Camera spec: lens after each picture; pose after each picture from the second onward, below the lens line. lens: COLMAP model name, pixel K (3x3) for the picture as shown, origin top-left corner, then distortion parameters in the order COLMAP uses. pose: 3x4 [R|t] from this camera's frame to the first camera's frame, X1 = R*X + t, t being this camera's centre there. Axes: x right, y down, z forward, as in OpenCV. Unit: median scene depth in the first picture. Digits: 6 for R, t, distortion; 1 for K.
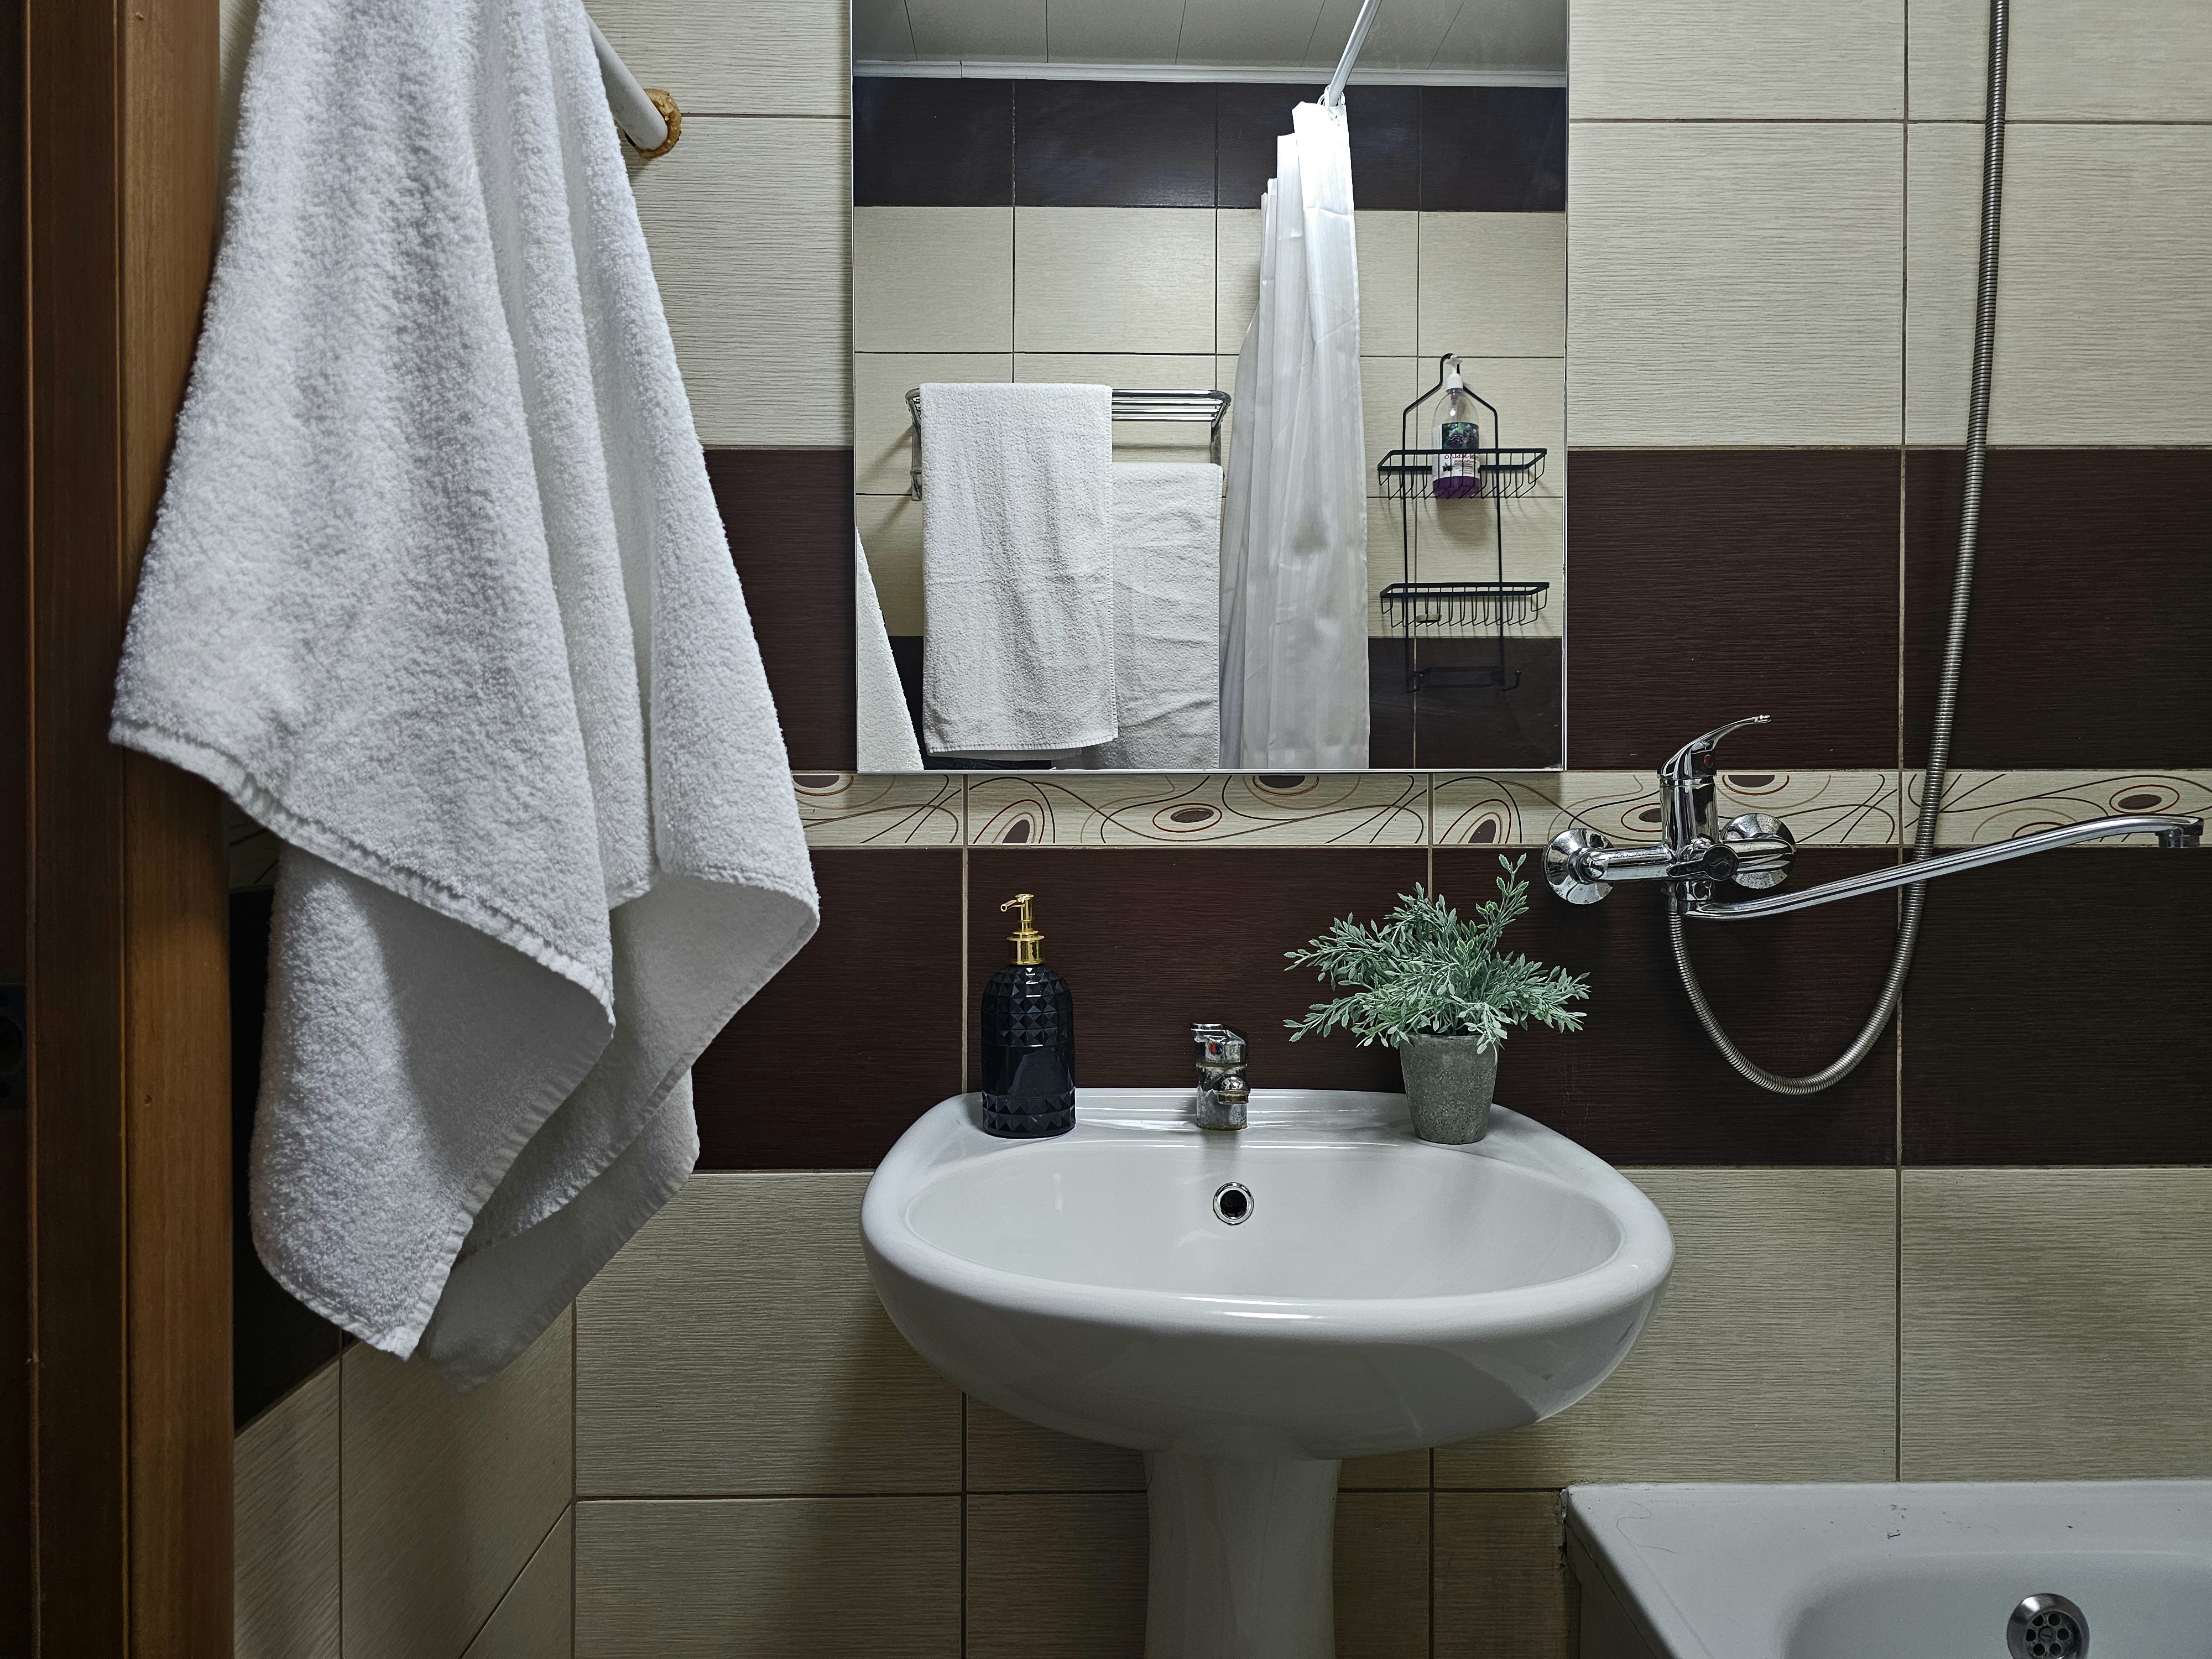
lens RADIAL K [[1491.6, 0, 1100.4], [0, 1491.6, 831.6], [0, 0, 1]] dist [0.059155, -0.055916]
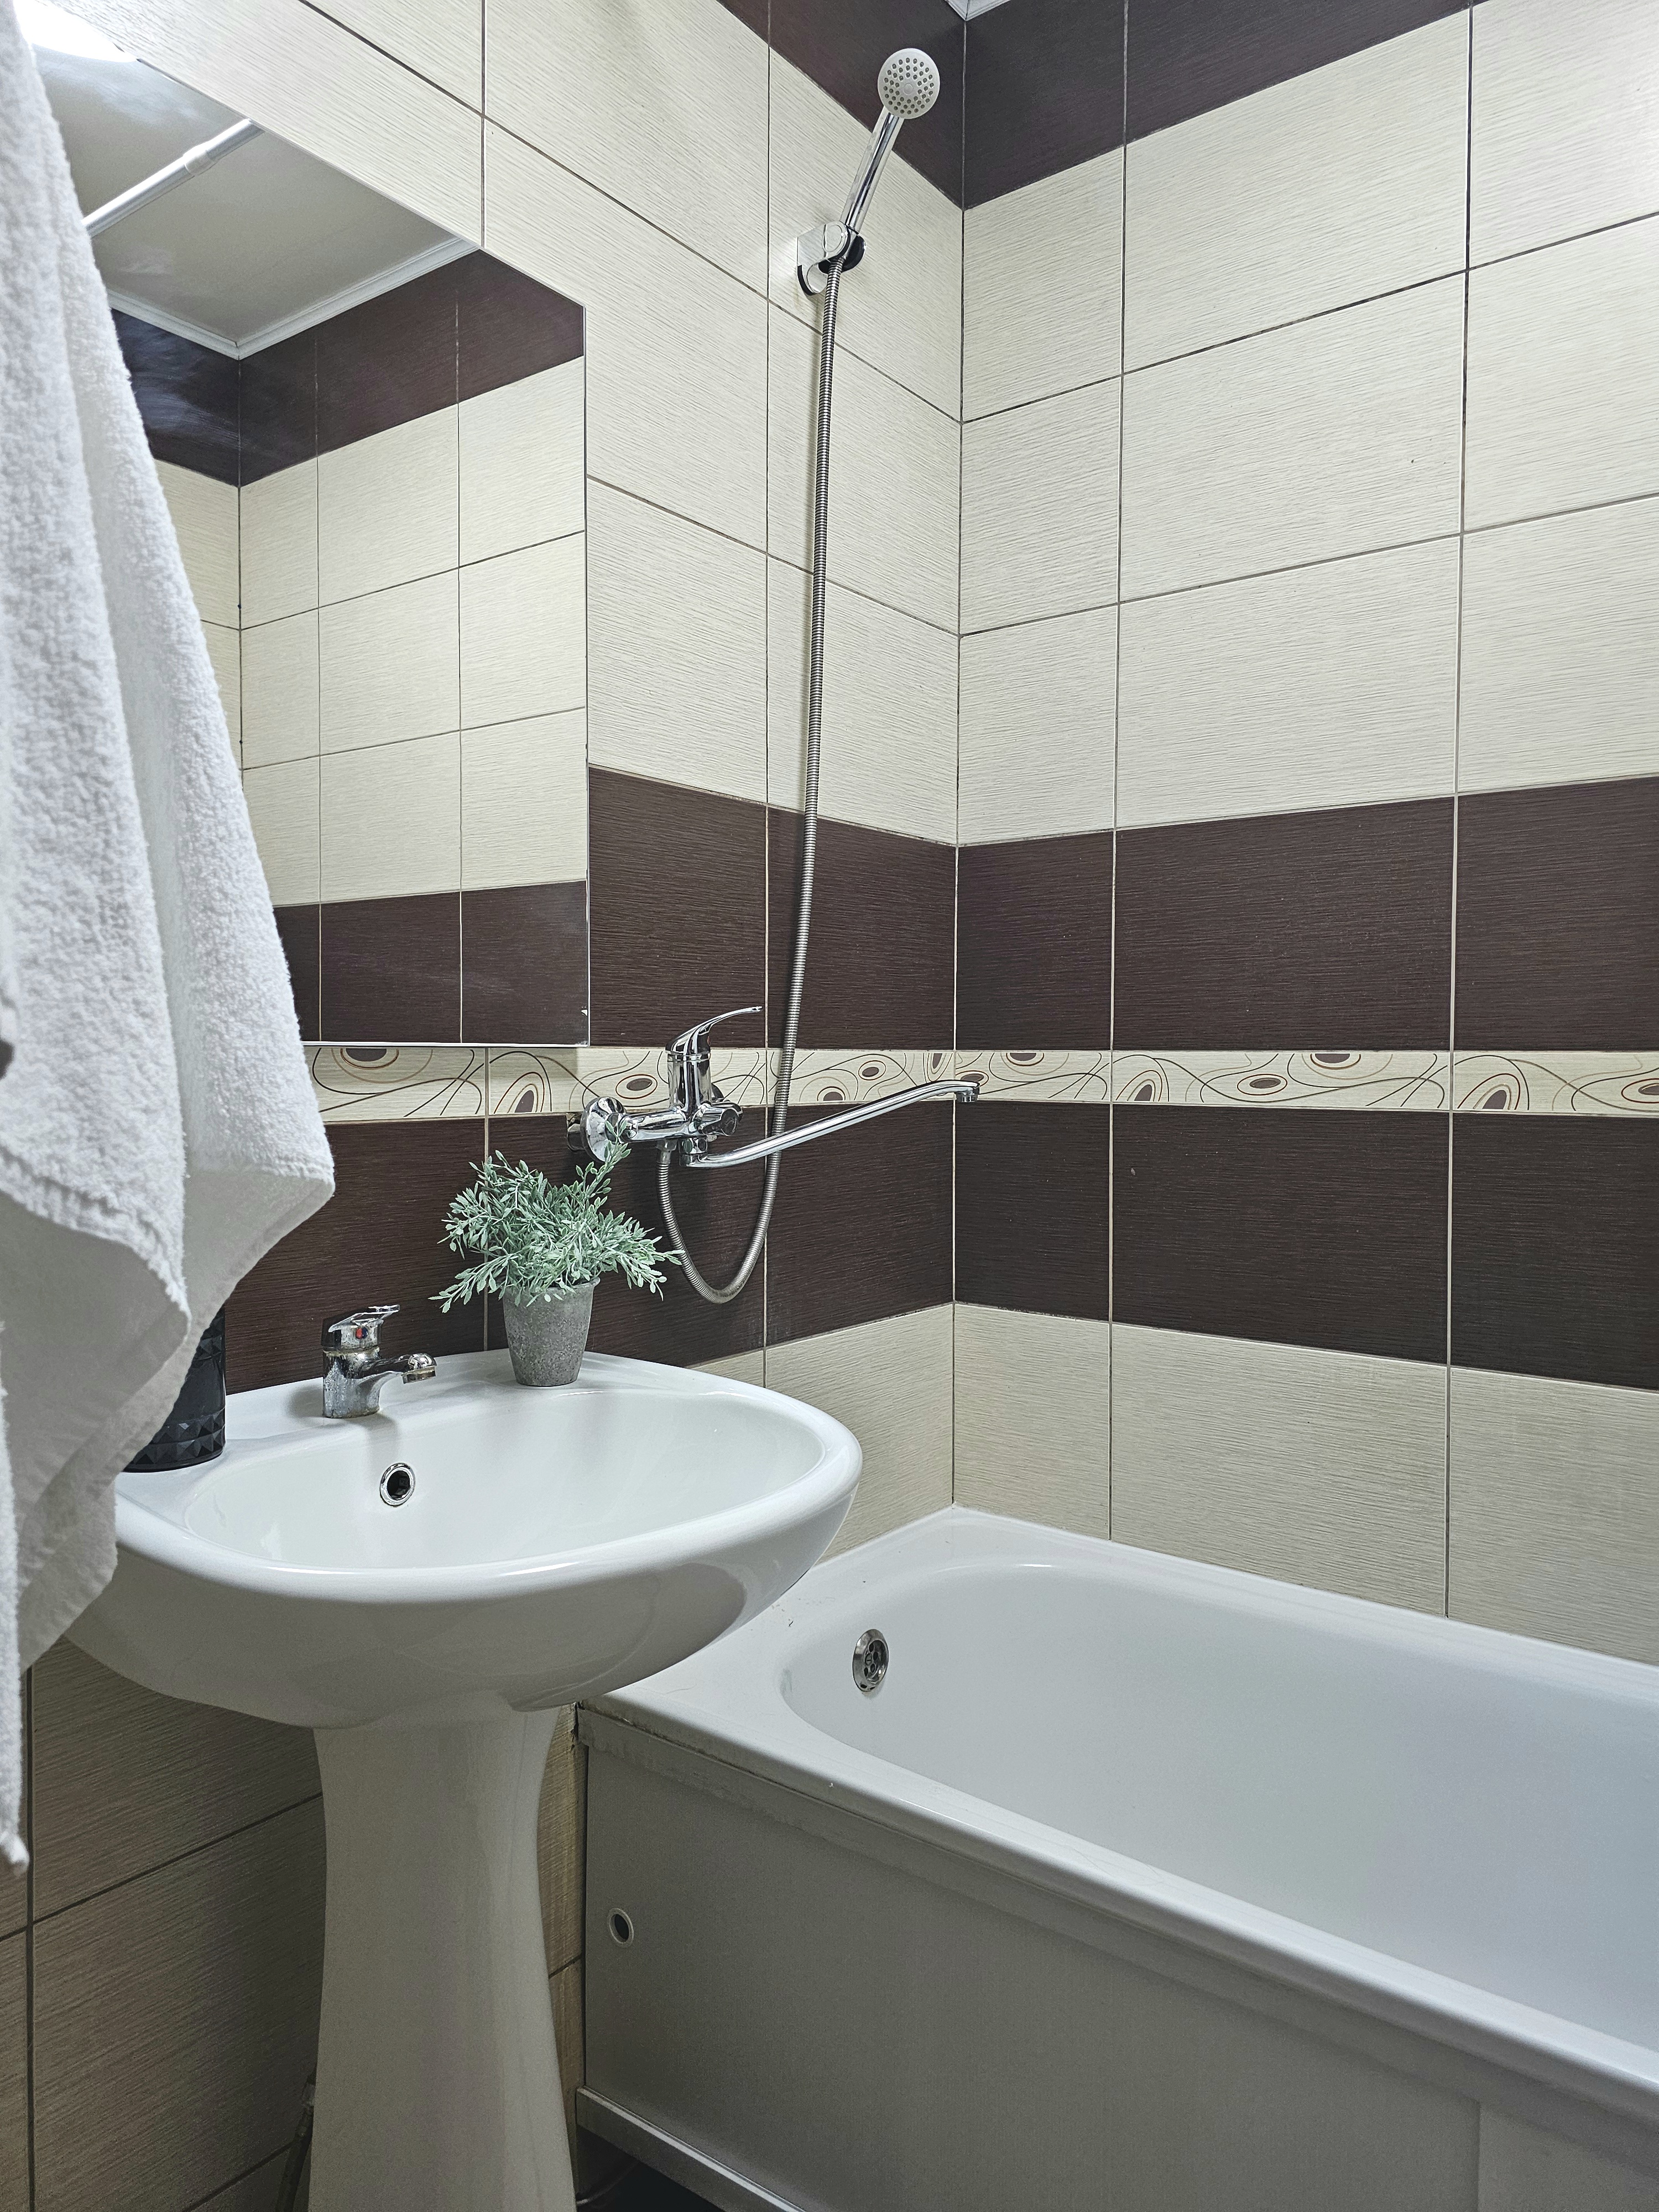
lens RADIAL K [[1491.6, 0, 823.0], [0, 1491.6, 1127.3], [0, 0, 1]] dist [0.059155, -0.055916]
pose [[0.609512, -0.036291, 0.791946, -0.728647], [0.024172, 0.999338, 0.027191, -0.009023], [-0.792408, 0.002570, 0.609985, 0.245756]]
